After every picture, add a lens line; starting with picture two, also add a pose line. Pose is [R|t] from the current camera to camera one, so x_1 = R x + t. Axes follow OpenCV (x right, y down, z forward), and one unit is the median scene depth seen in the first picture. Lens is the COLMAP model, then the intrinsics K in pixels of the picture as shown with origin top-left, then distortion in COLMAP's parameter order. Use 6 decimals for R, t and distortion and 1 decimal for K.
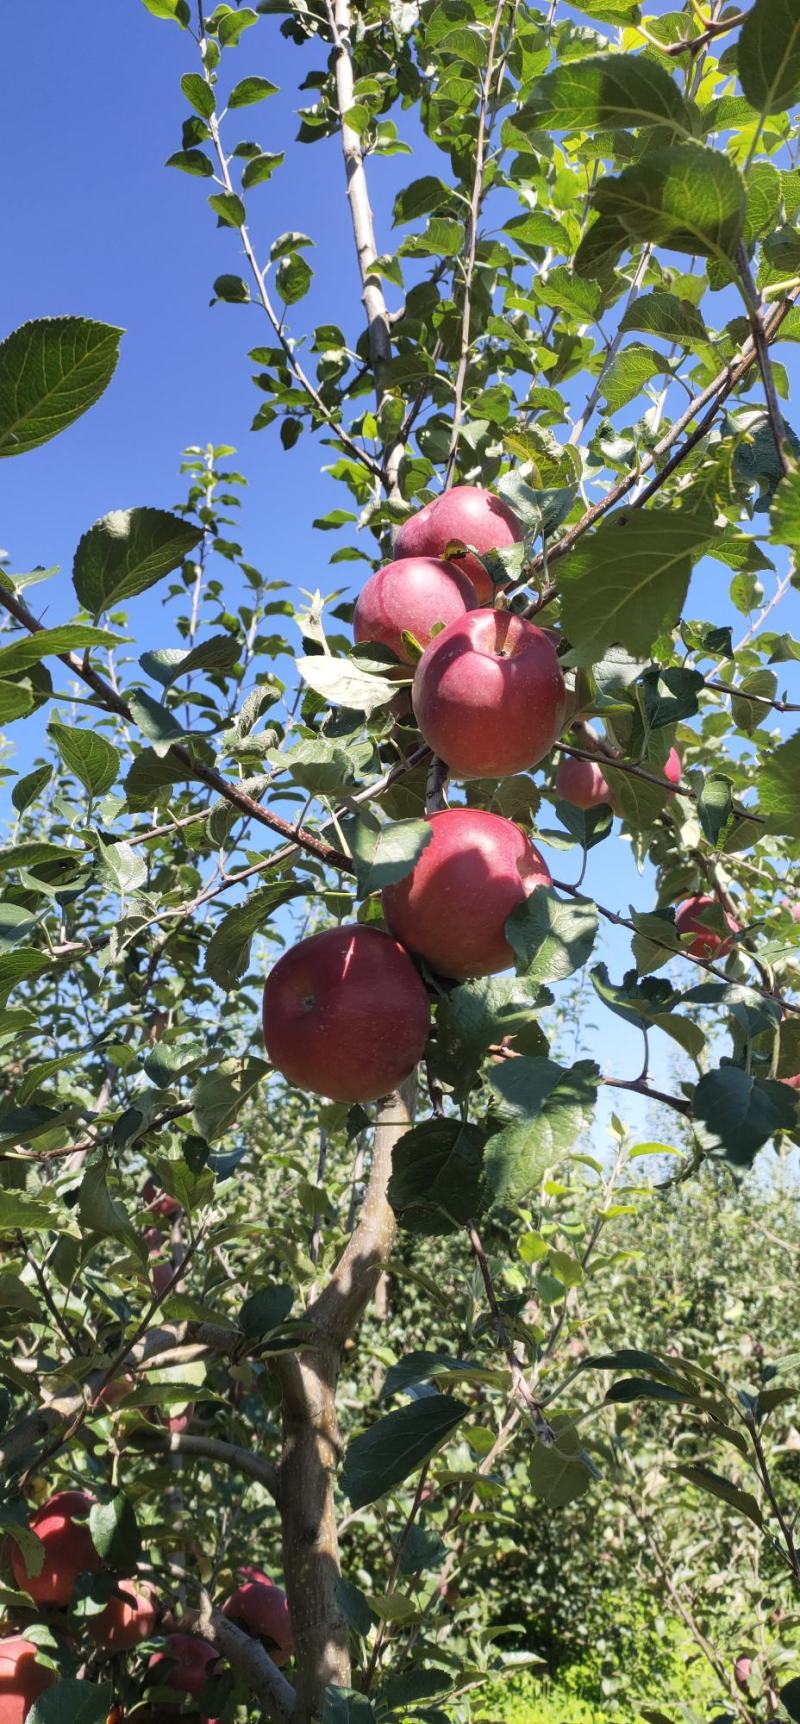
lens RADIAL K [[1292.3, 0, 393.9], [0, 1292.3, 896.6], [0, 0, 1]] dist [0.004939, 0.000463]
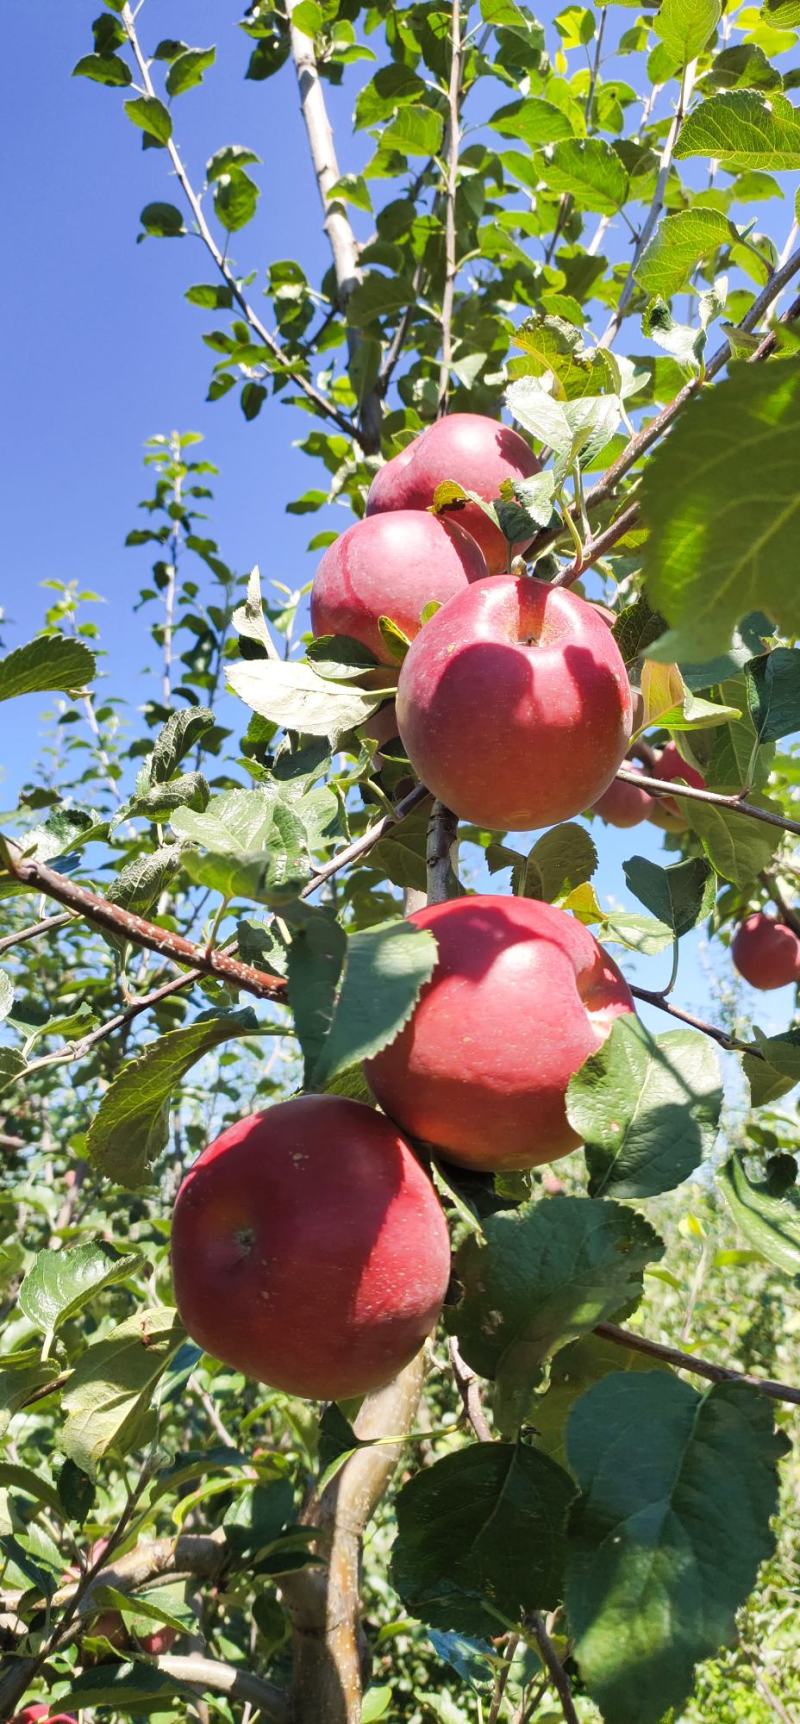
lens RADIAL K [[1286.8, 0, 400.0], [0, 1286.8, 862.0], [0, 0, 1]] dist [-0.000926, 0.000549]
pose [[0.998528, -0.053545, -0.008682, 0.010189], [0.053324, 0.998290, -0.023934, -0.037057], [0.009949, 0.023436, 0.999676, 0.200509]]
